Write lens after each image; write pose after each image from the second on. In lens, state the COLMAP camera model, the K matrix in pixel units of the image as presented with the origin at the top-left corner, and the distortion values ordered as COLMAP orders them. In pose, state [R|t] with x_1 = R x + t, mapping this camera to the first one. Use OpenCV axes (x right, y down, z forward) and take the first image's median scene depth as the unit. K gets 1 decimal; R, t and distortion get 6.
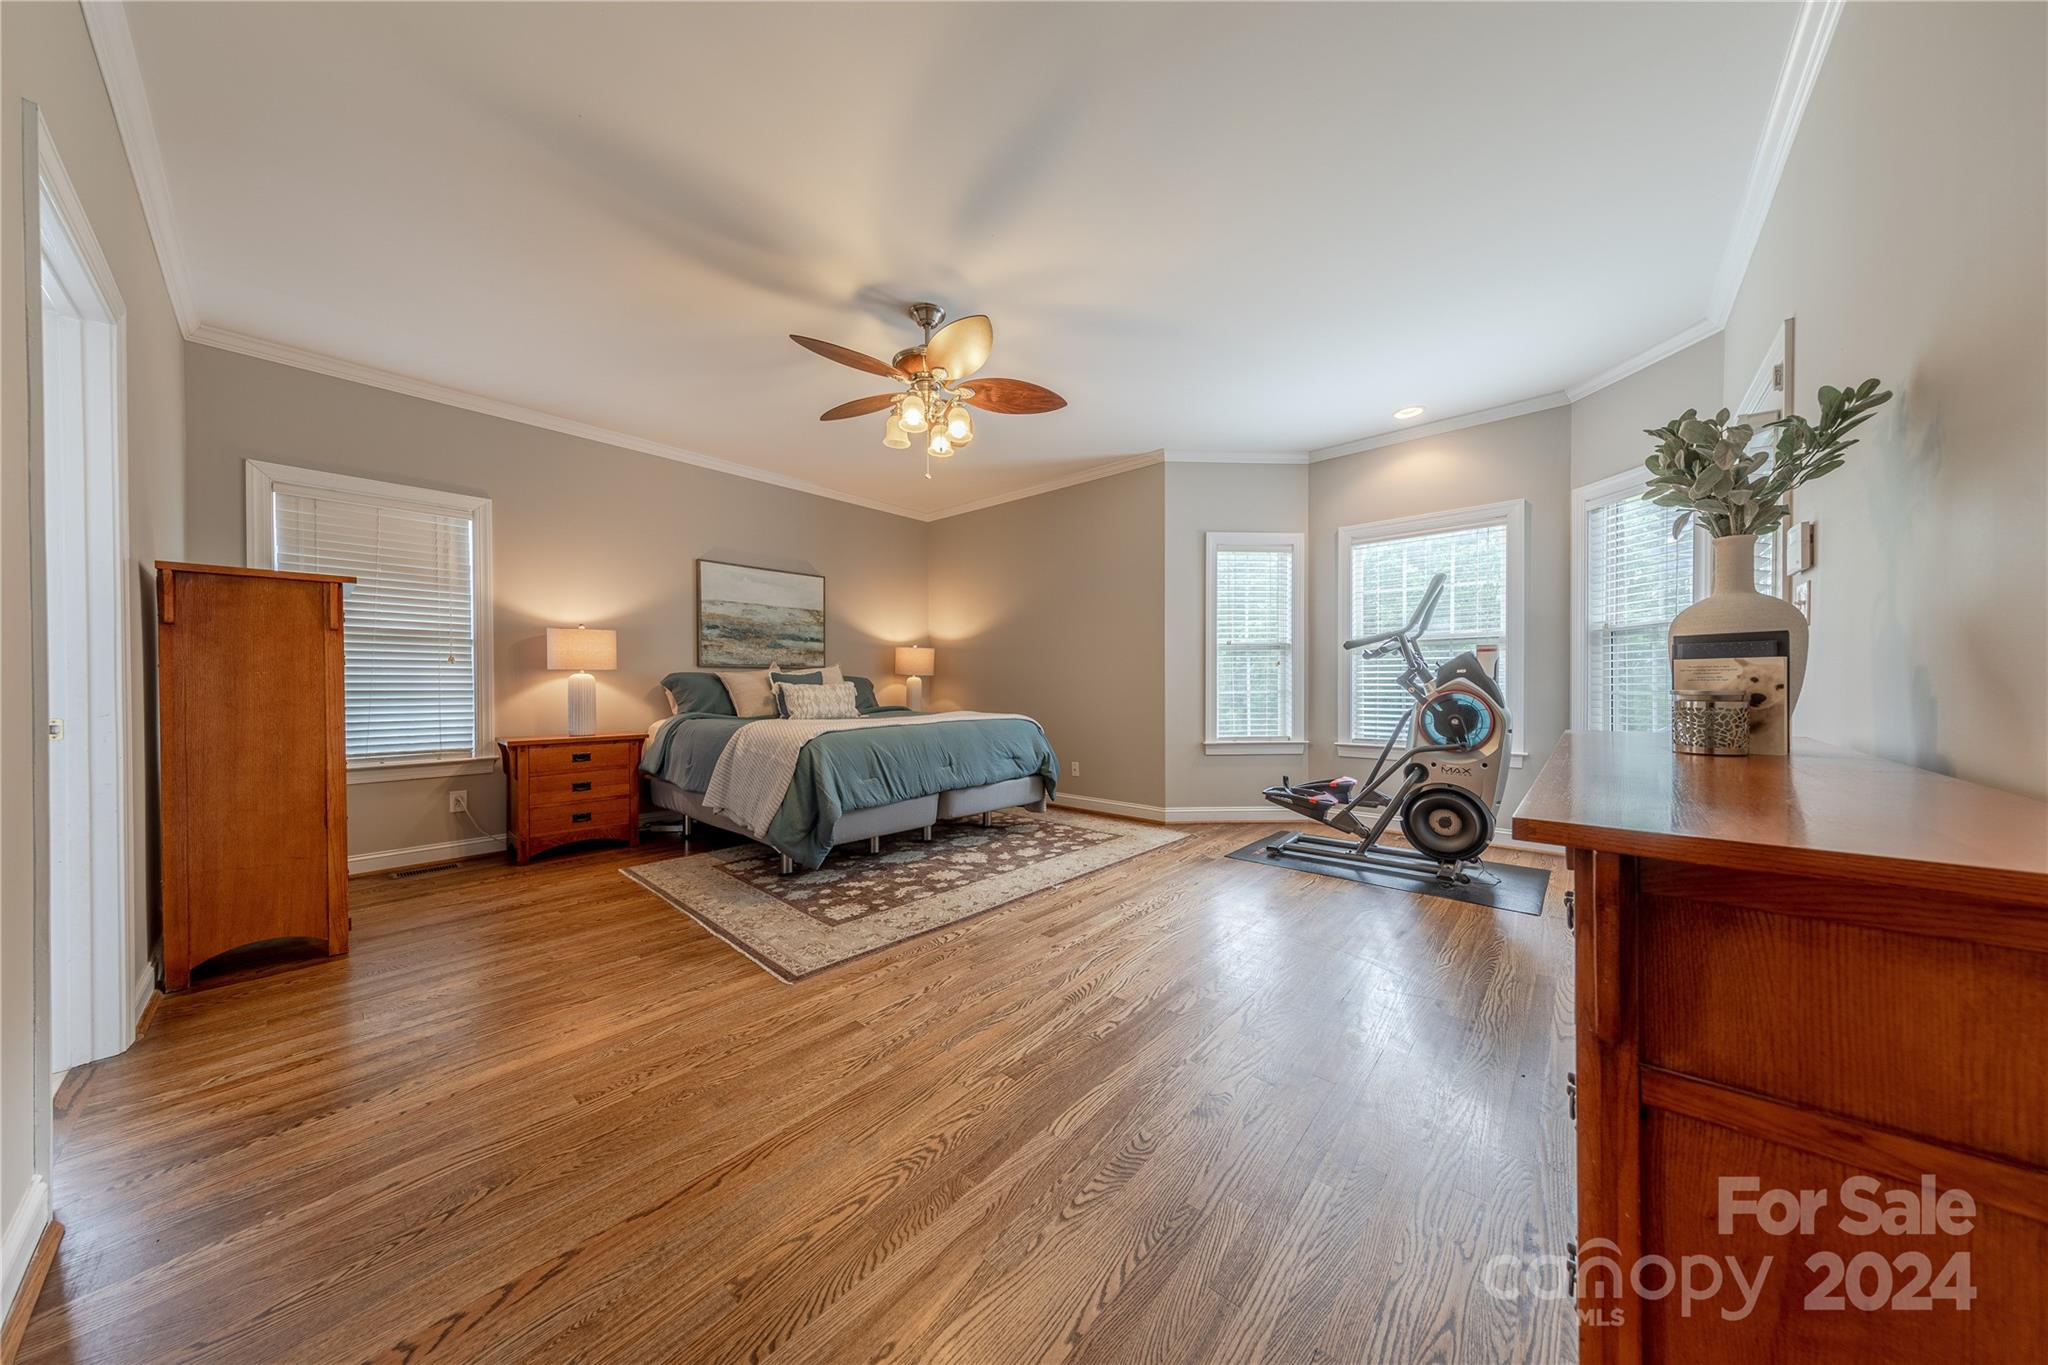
lens RADIAL K [[651.6, 0, 1003.7], [0, 651.6, 688.0], [0, 0, 1]] dist [0.002030, -0.000089]
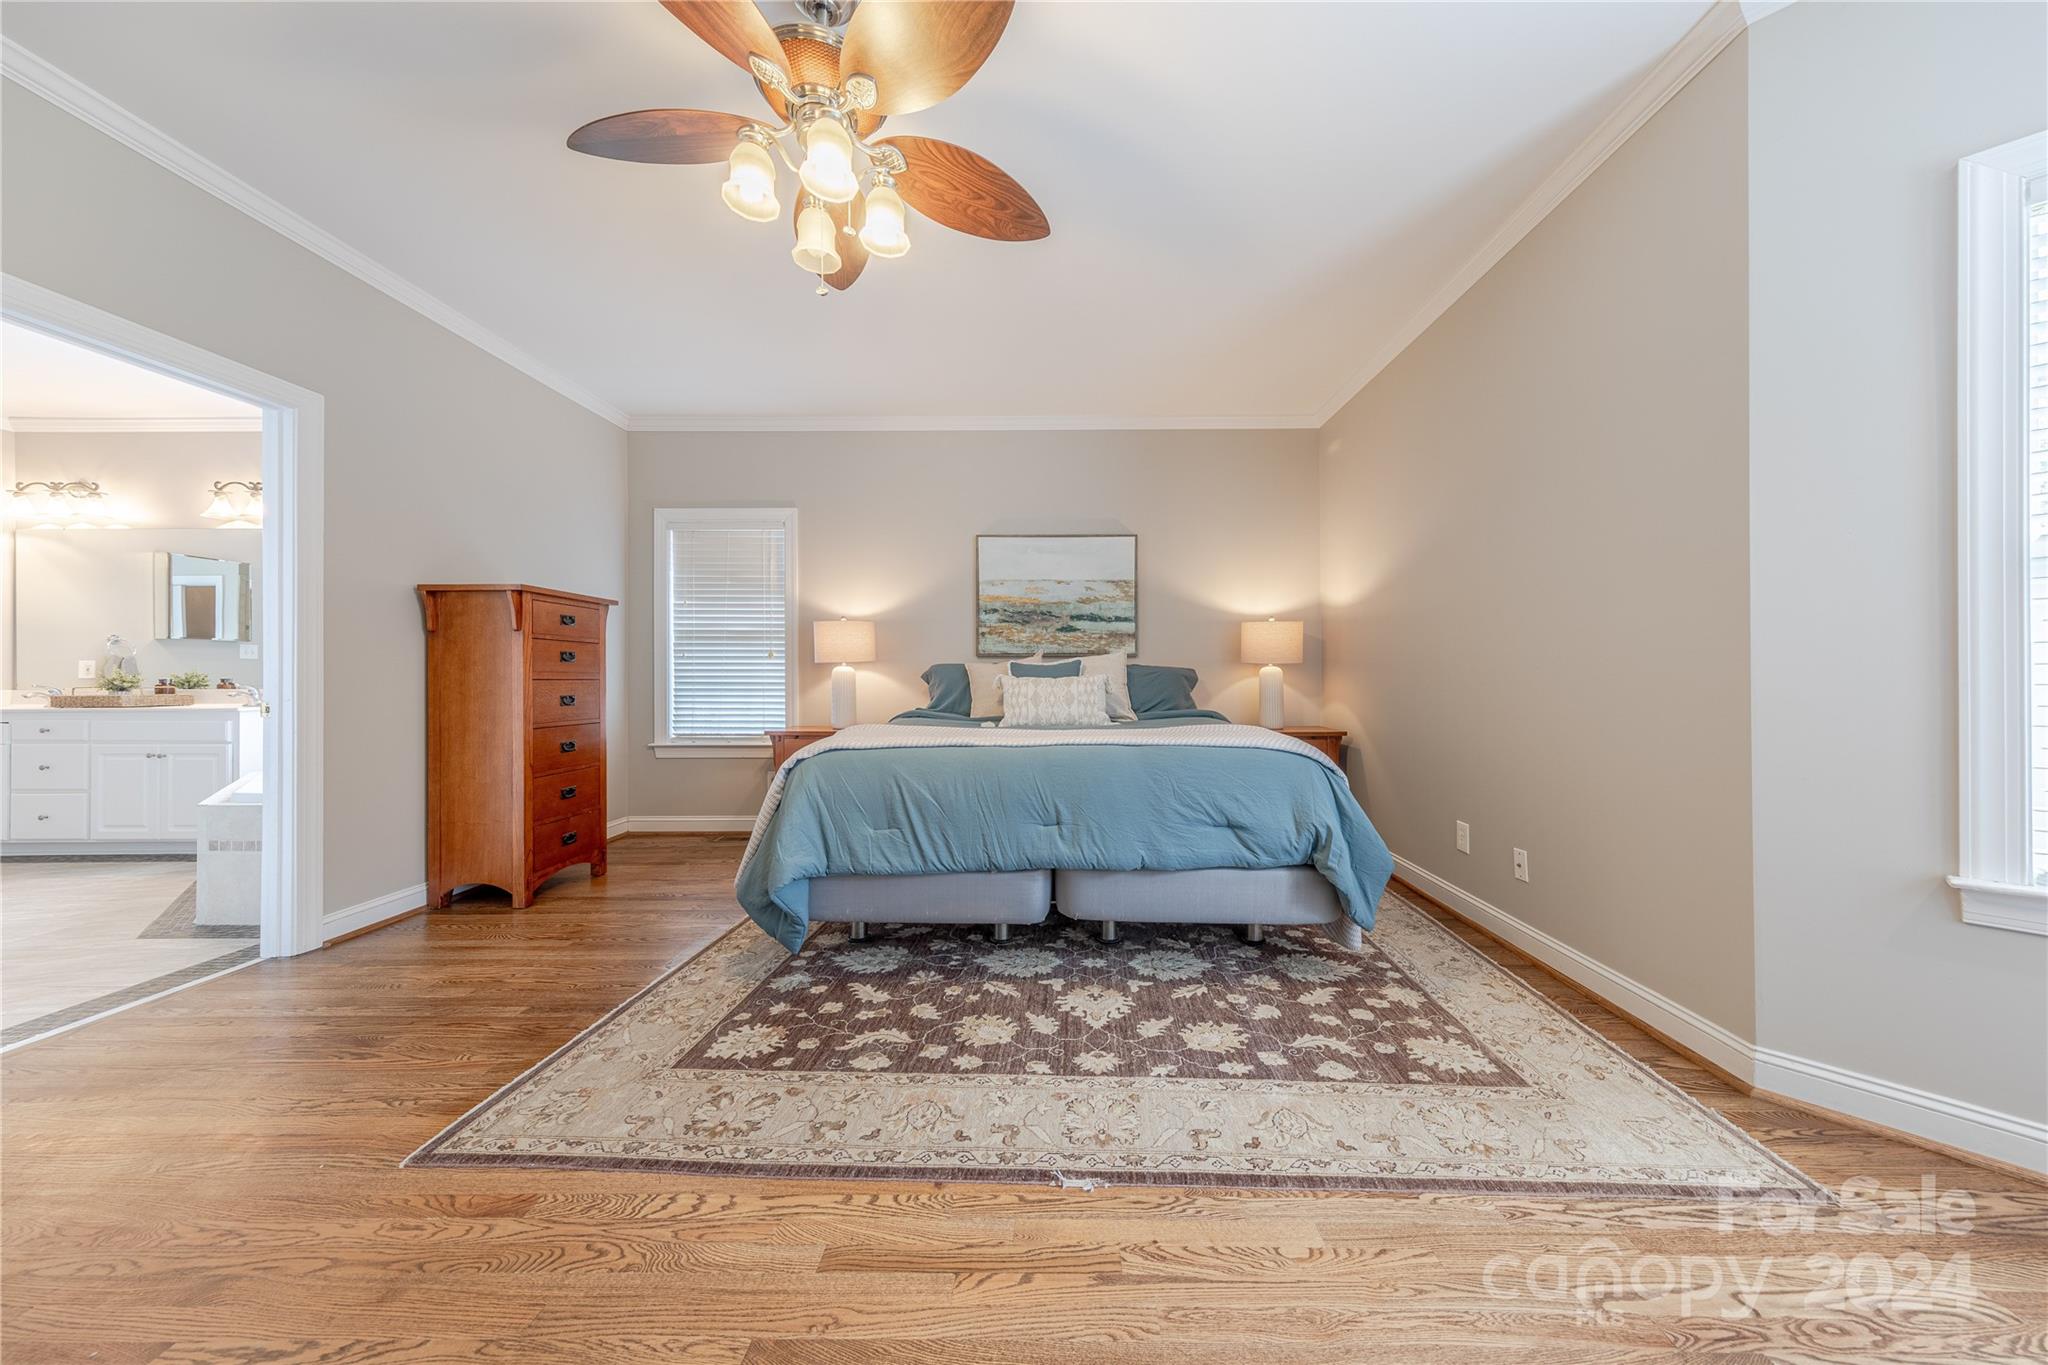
lens RADIAL K [[651.6, 0, 1039.0], [0, 651.6, 672.3], [0, 0, 1]] dist [0.002030, -0.000089]
pose [[0.663760, -0.003932, -0.747935, 0.331960], [-0.005566, 0.999933, -0.010196, -0.004710], [0.747925, 0.010930, 0.663694, 0.641503]]
